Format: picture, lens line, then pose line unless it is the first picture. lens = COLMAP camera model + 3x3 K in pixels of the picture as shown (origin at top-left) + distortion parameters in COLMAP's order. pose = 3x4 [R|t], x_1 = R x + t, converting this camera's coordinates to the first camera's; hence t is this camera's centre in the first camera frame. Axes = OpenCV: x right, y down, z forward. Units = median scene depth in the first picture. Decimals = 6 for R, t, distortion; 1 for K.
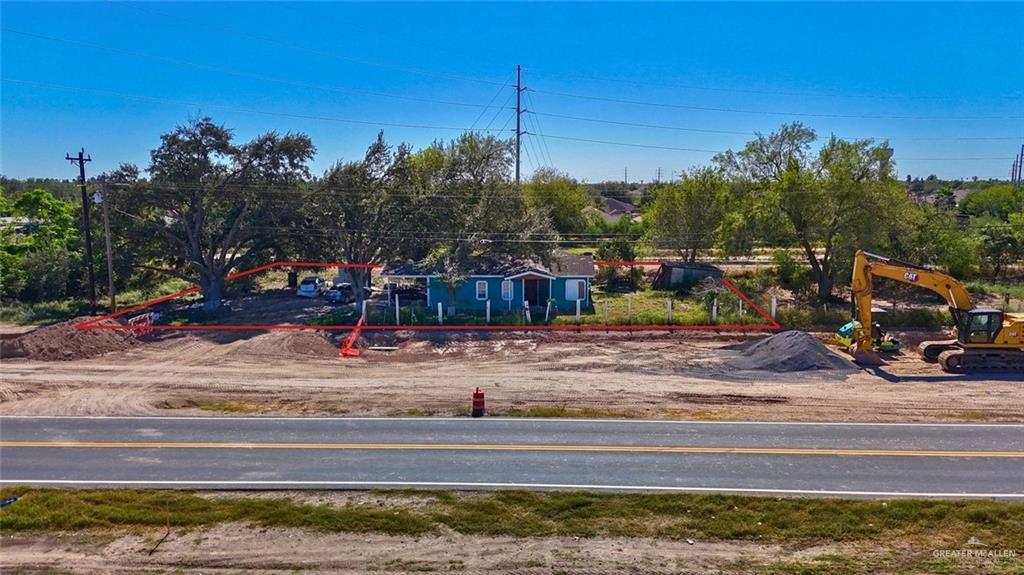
lens RADIAL K [[750.5, 0, 512.0], [0, 750.5, 287.5], [0, 0, 1]] dist [0.085789, -0.082442]
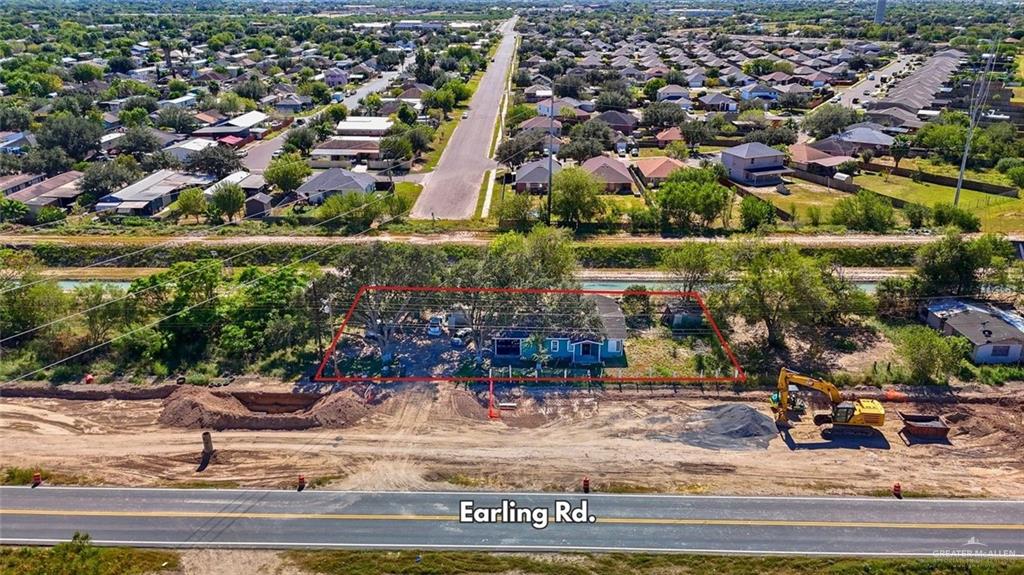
lens RADIAL K [[750.5, 0, 512.0], [0, 750.5, 287.5], [0, 0, 1]] dist [0.085789, -0.082442]
pose [[0.999791, -0.007516, 0.019027, -0.227541], [0.002923, 0.973006, 0.230759, -0.683381], [-0.020248, -0.230655, 0.972825, -0.720353]]
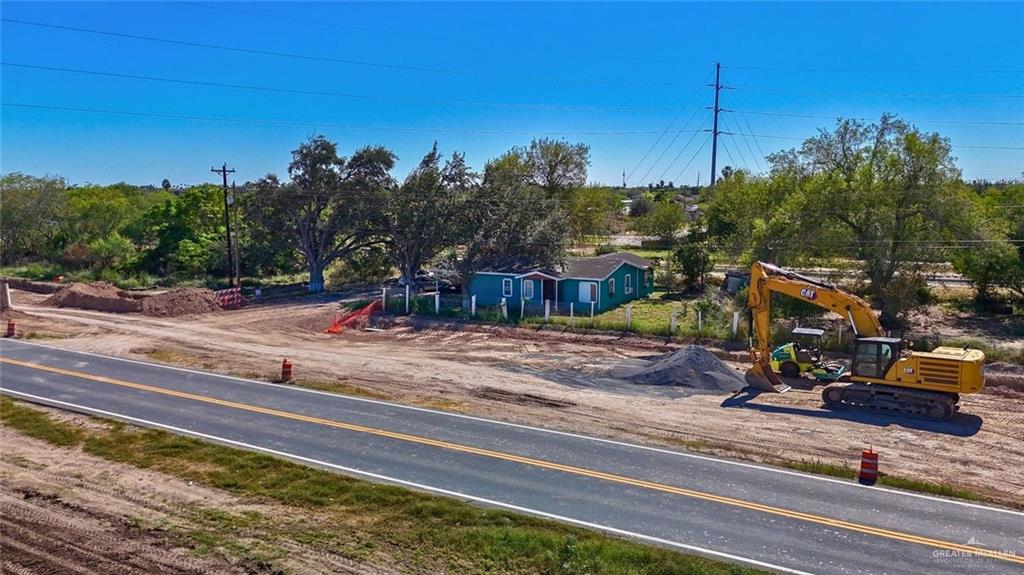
lens RADIAL K [[750.5, 0, 512.0], [0, 750.5, 287.5], [0, 0, 1]] dist [0.085789, -0.082442]
pose [[0.885064, 0.057439, -0.461913, 0.649332], [-0.059221, 0.998188, 0.010654, -0.011129], [0.461688, 0.017926, 0.886861, 0.079887]]
